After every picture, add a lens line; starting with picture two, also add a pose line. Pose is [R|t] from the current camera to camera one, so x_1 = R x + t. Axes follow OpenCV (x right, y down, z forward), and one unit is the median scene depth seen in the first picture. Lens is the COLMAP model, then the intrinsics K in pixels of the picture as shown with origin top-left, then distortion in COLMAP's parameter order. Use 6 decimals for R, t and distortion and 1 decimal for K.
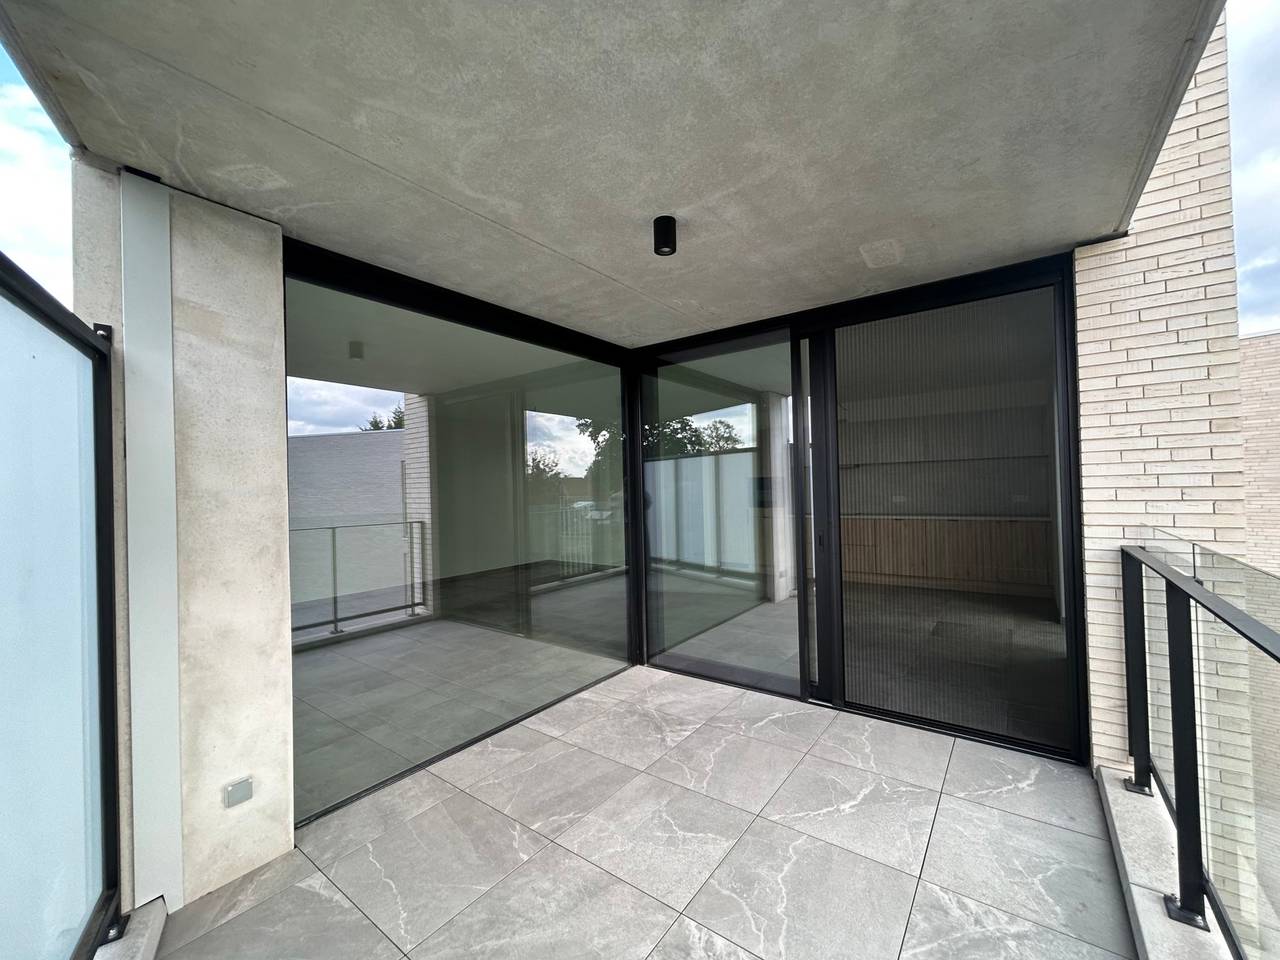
lens RADIAL K [[514.0, 0, 642.5], [0, 514.0, 480.5], [0, 0, 1]] dist [-0.000400, 0.000975]
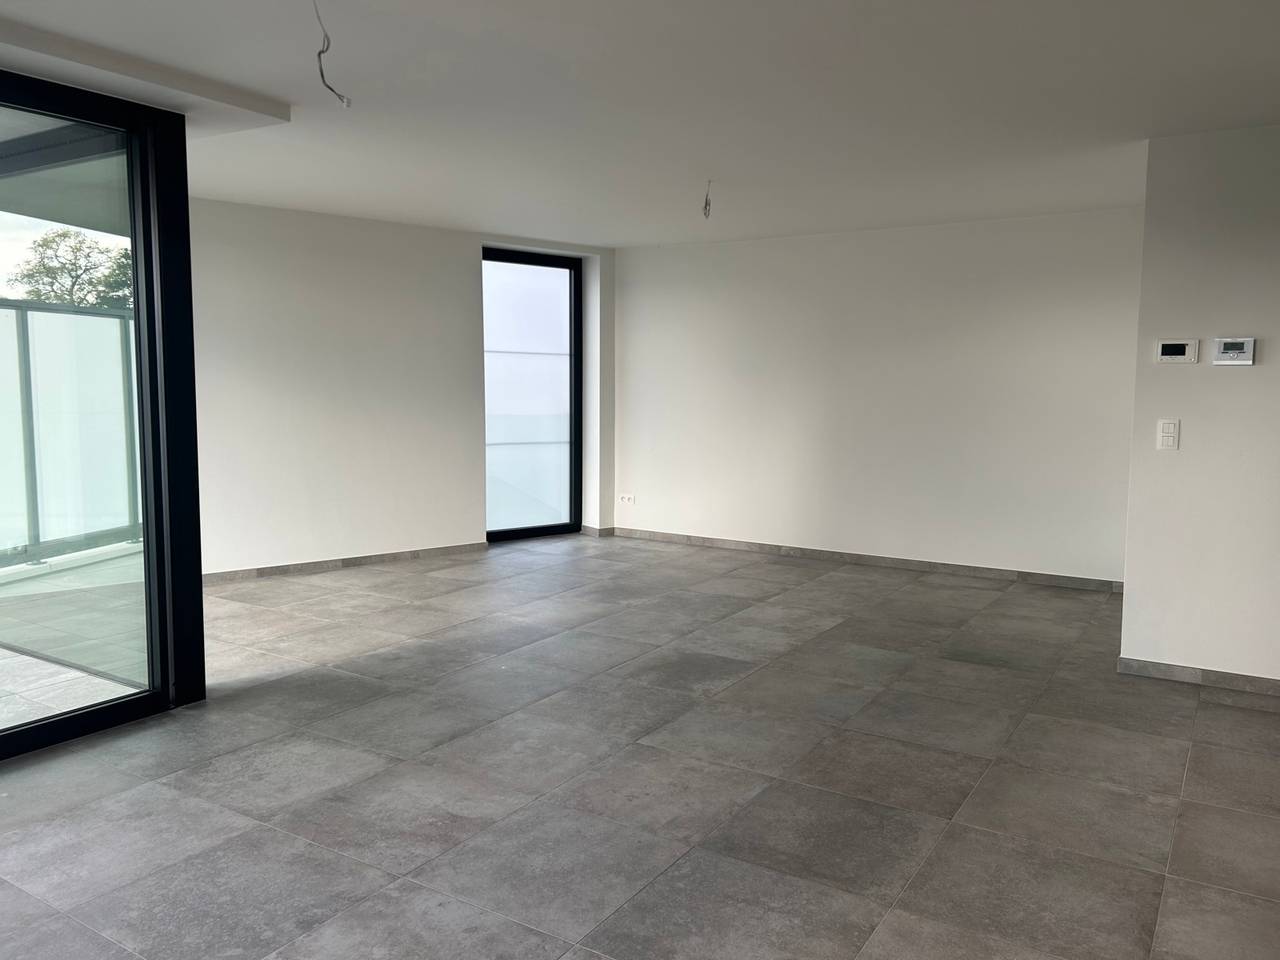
lens RADIAL K [[959.4, 0, 651.4], [0, 959.4, 469.7], [0, 0, 1]] dist [0.059802, -0.063806]
pose [[0.084325, 0.121722, -0.988976, 1.933434], [0.001602, 0.992493, 0.122291, -0.019591], [0.996437, -0.011897, 0.083497, 2.679975]]
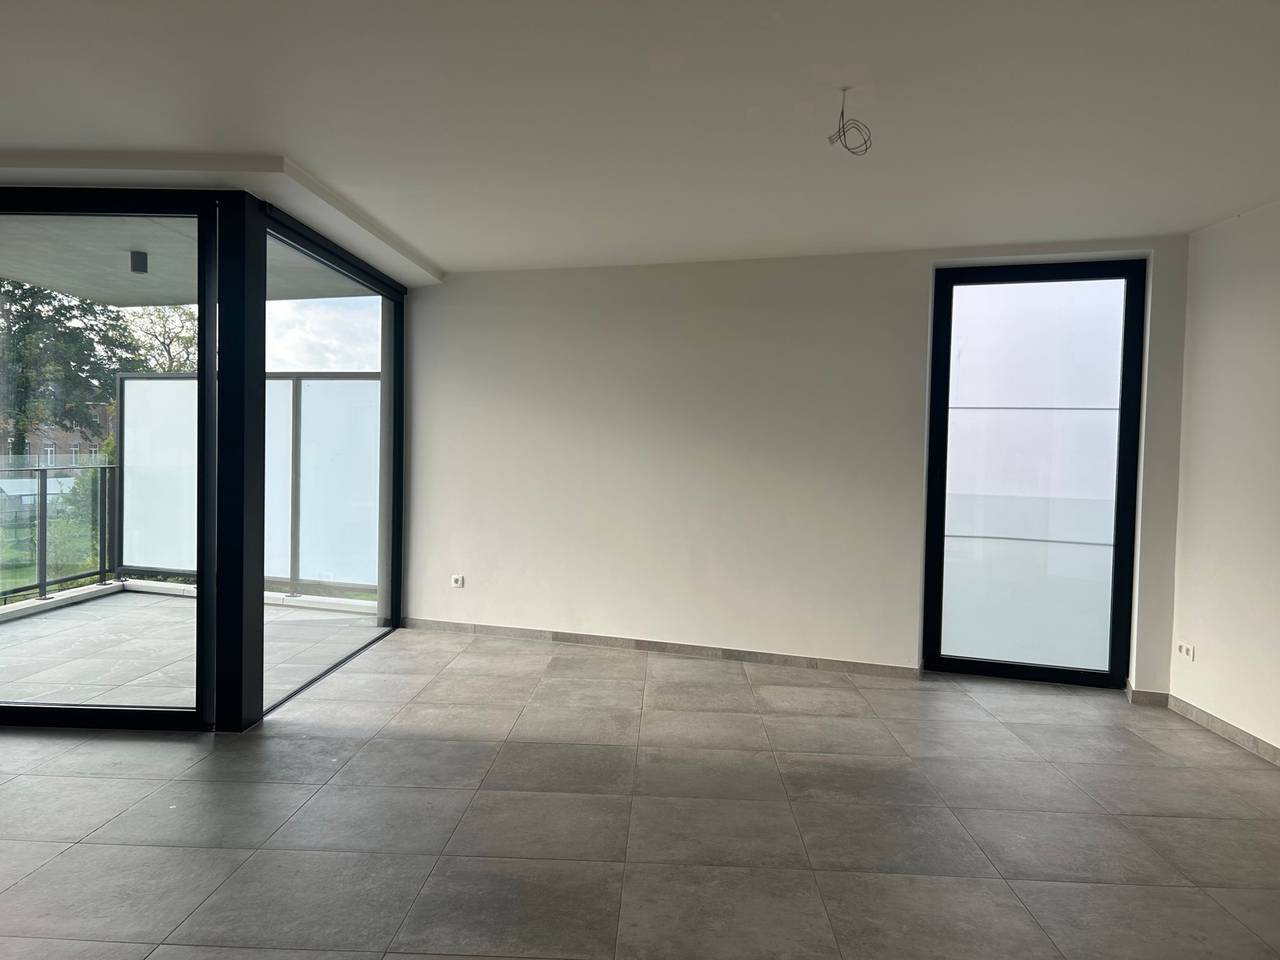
lens RADIAL K [[959.4, 0, 634.1], [0, 959.4, 484.7], [0, 0, 1]] dist [0.059802, -0.063806]
pose [[-0.824489, 0.032183, -0.564962, 0.461225], [0.008838, 0.998992, 0.044010, 0.065232], [0.565809, 0.031293, -0.823942, 4.078706]]
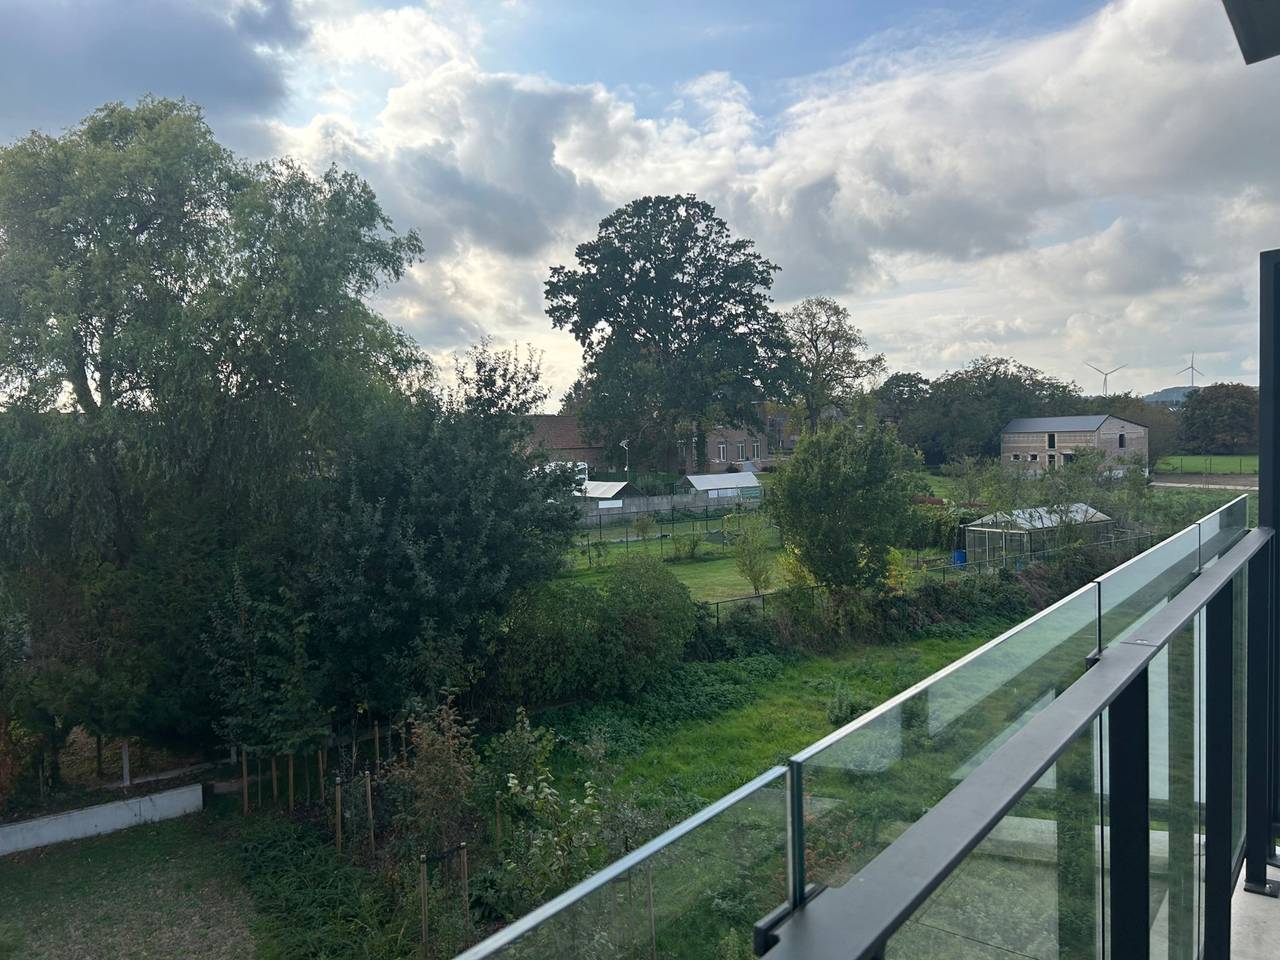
lens RADIAL K [[959.4, 0, 643.1], [0, 959.4, 497.0], [0, 0, 1]] dist [0.059802, -0.063806]
pose [[-0.997903, 0.062559, 0.016606, 0.781978], [0.063329, 0.996700, 0.050783, -0.007269], [-0.013374, 0.051728, -0.998572, 0.975952]]
